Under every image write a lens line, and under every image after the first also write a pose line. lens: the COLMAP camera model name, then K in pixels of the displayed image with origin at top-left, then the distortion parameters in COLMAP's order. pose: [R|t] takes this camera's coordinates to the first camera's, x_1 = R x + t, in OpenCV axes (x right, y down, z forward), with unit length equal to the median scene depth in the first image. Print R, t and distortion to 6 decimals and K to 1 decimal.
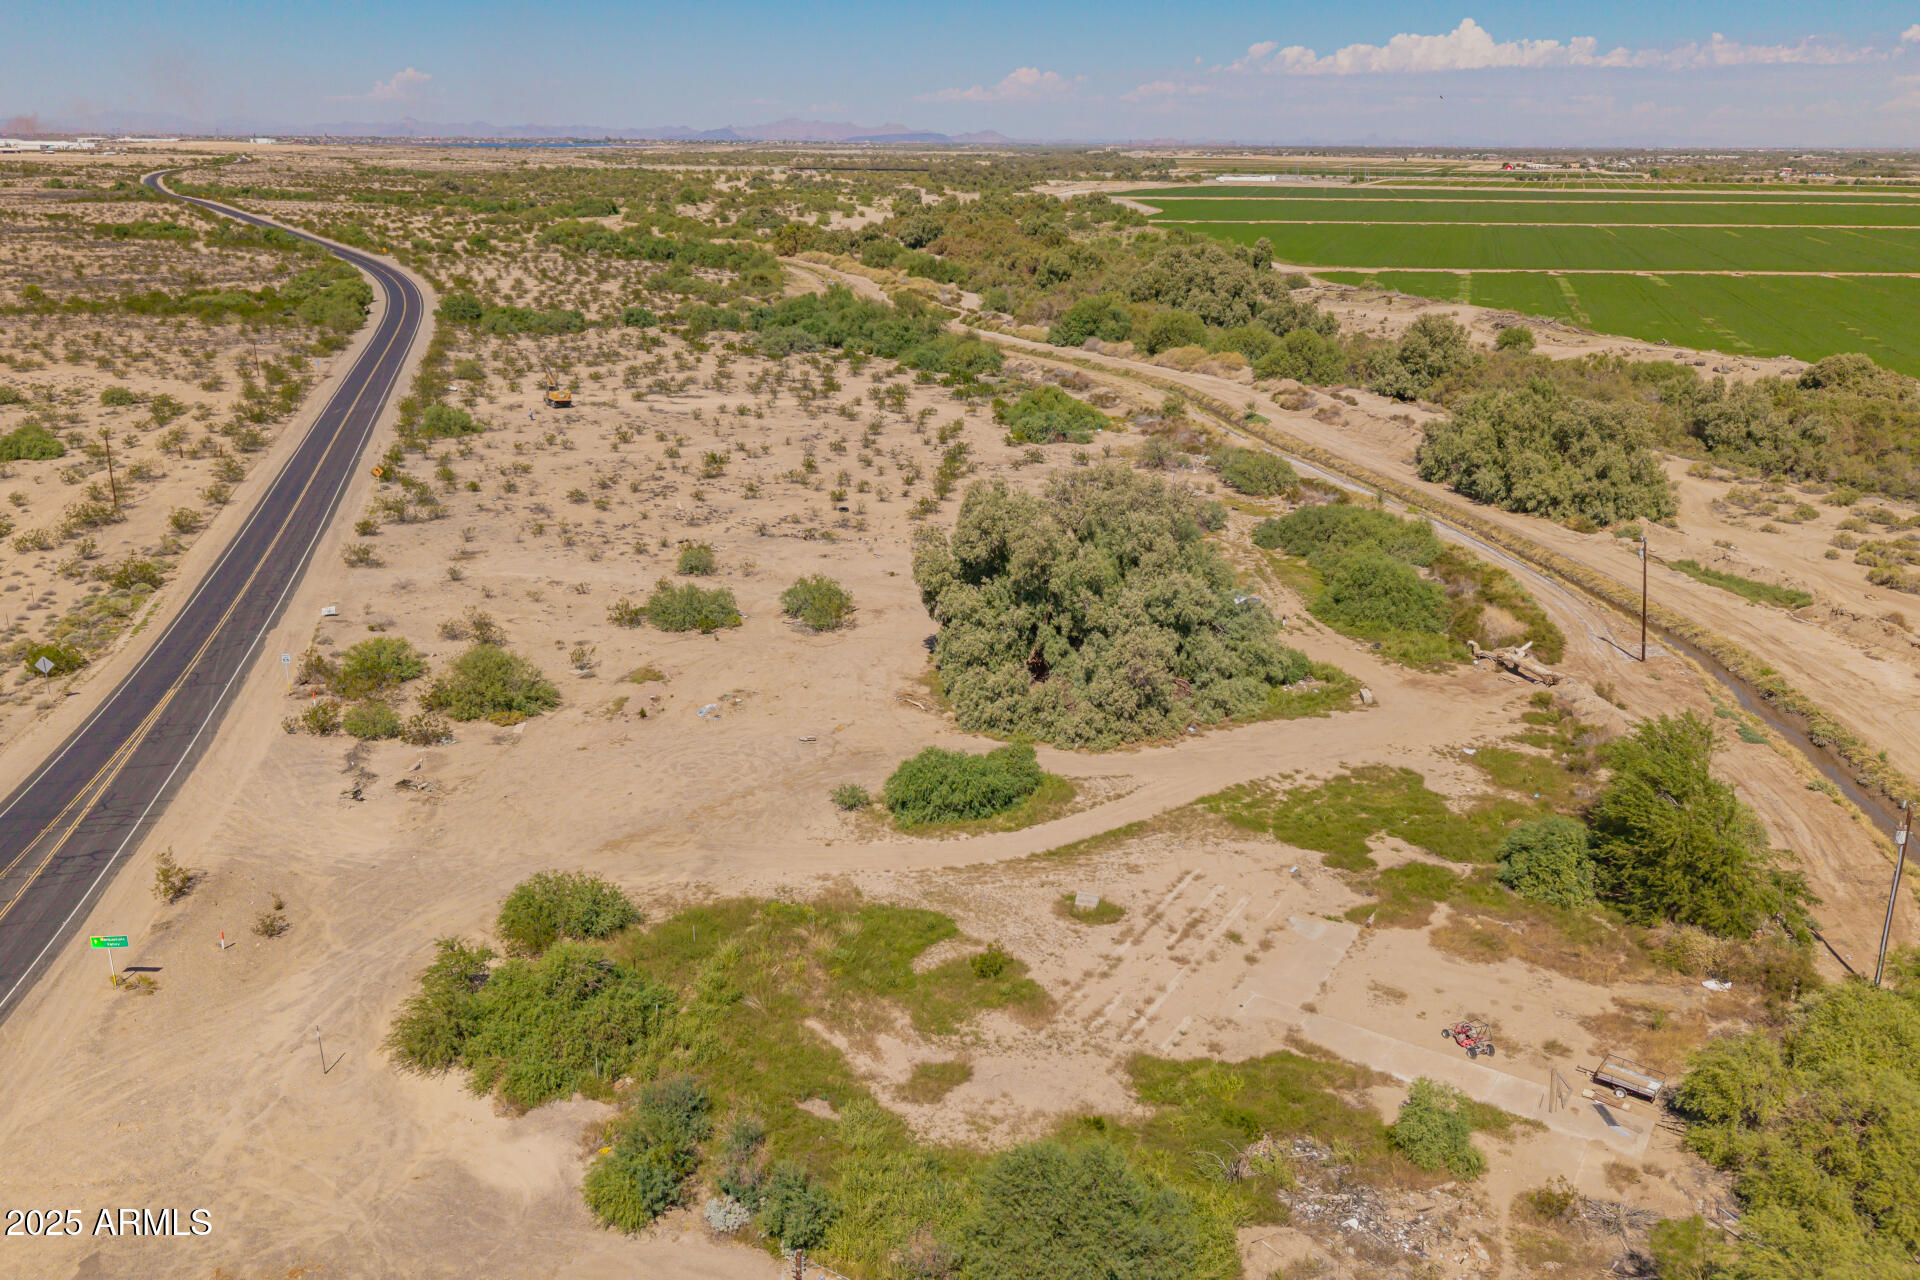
lens RADIAL K [[1466.7, 0, 960.0], [0, 1466.7, 640.0], [0, 0, 1]] dist [0.057459, -0.062719]
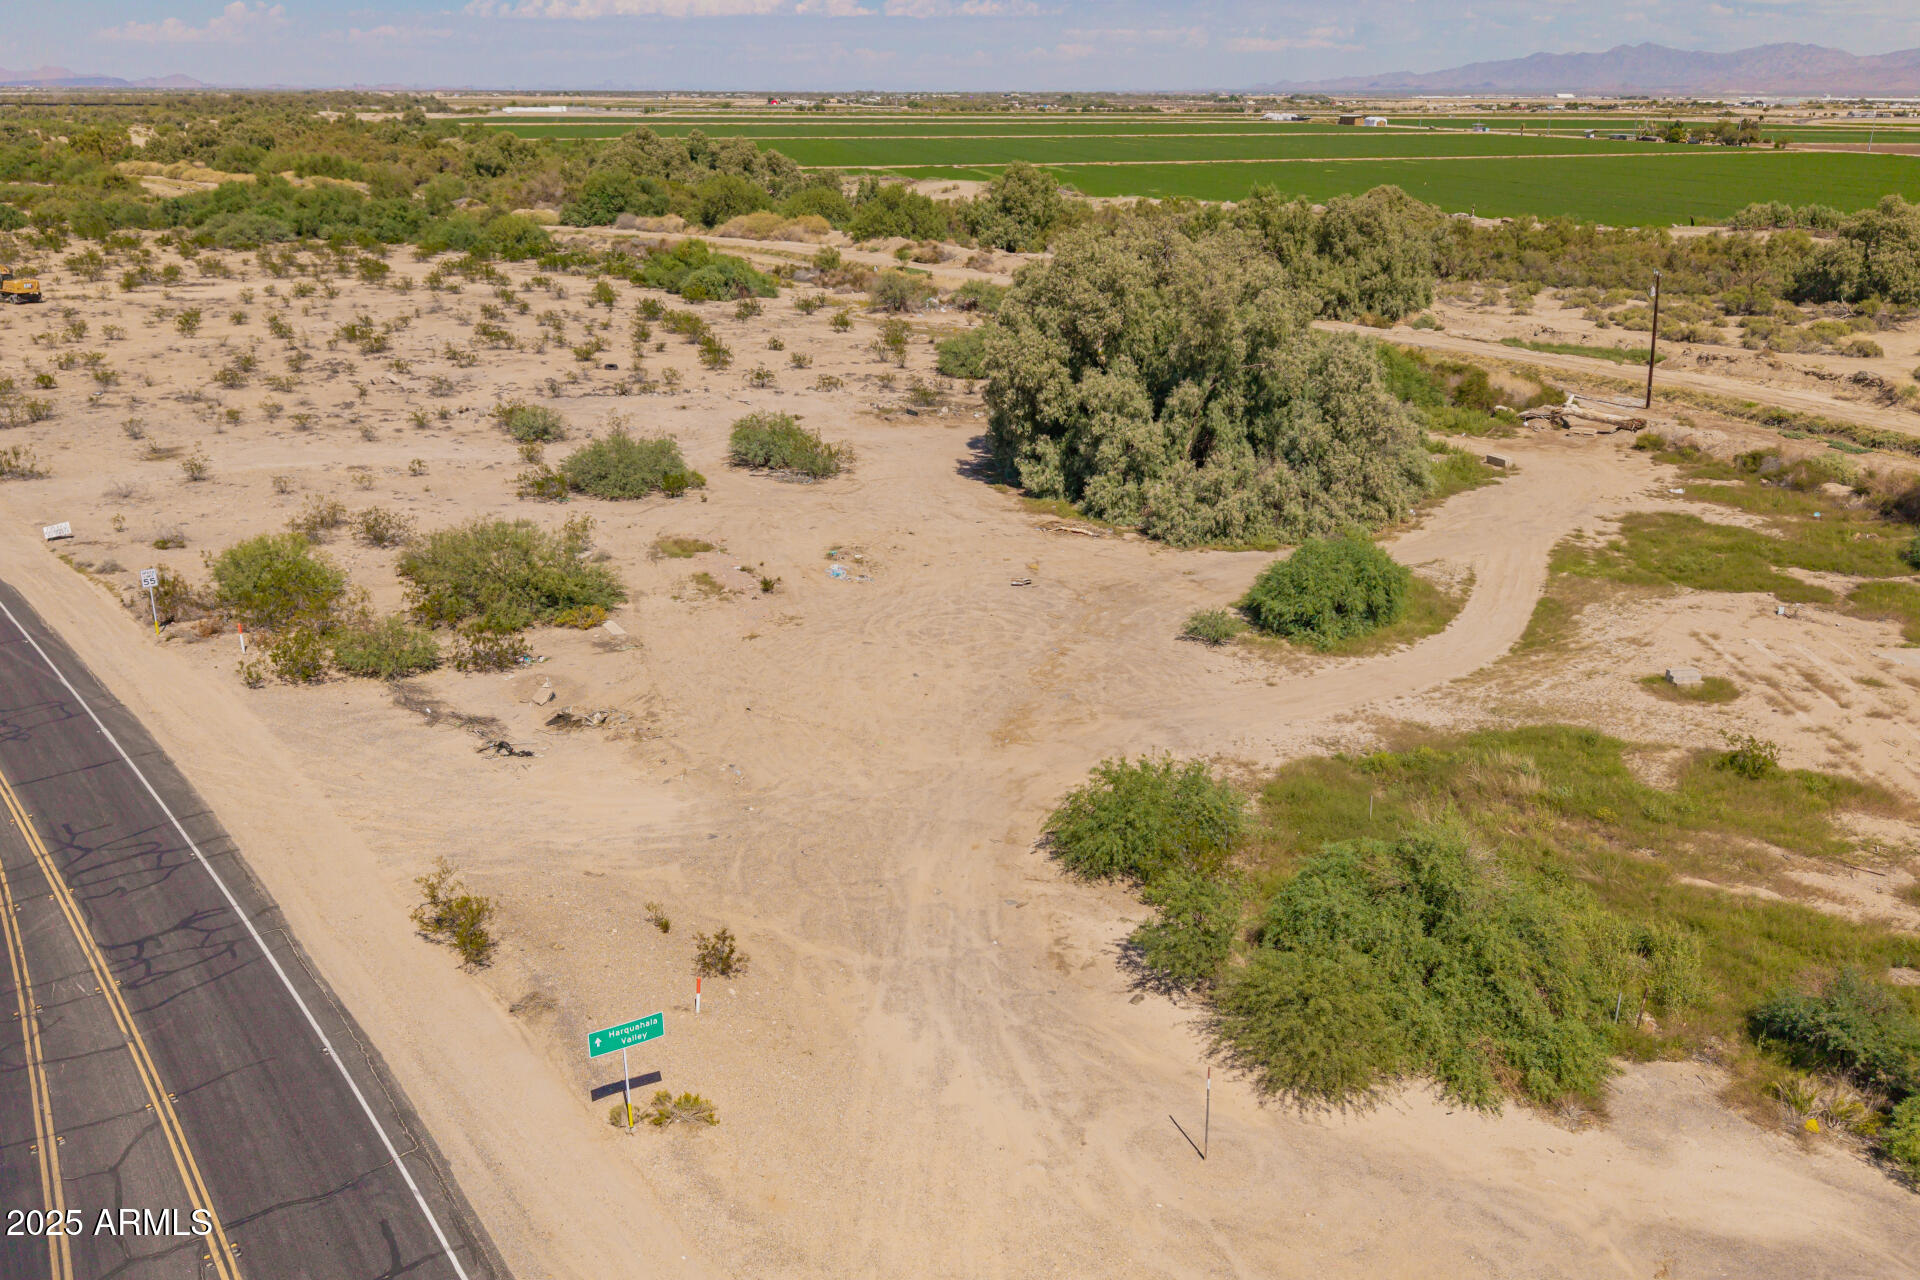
lens RADIAL K [[1489.3, 0, 960.0], [0, 1489.3, 640.0], [0, 0, 1]] dist [0.036264, -0.065913]
pose [[0.896460, -0.155527, 0.414935, -0.240319], [0.141370, 0.987831, 0.064835, 0.024633], [-0.419969, 0.000538, 0.907538, 0.197815]]
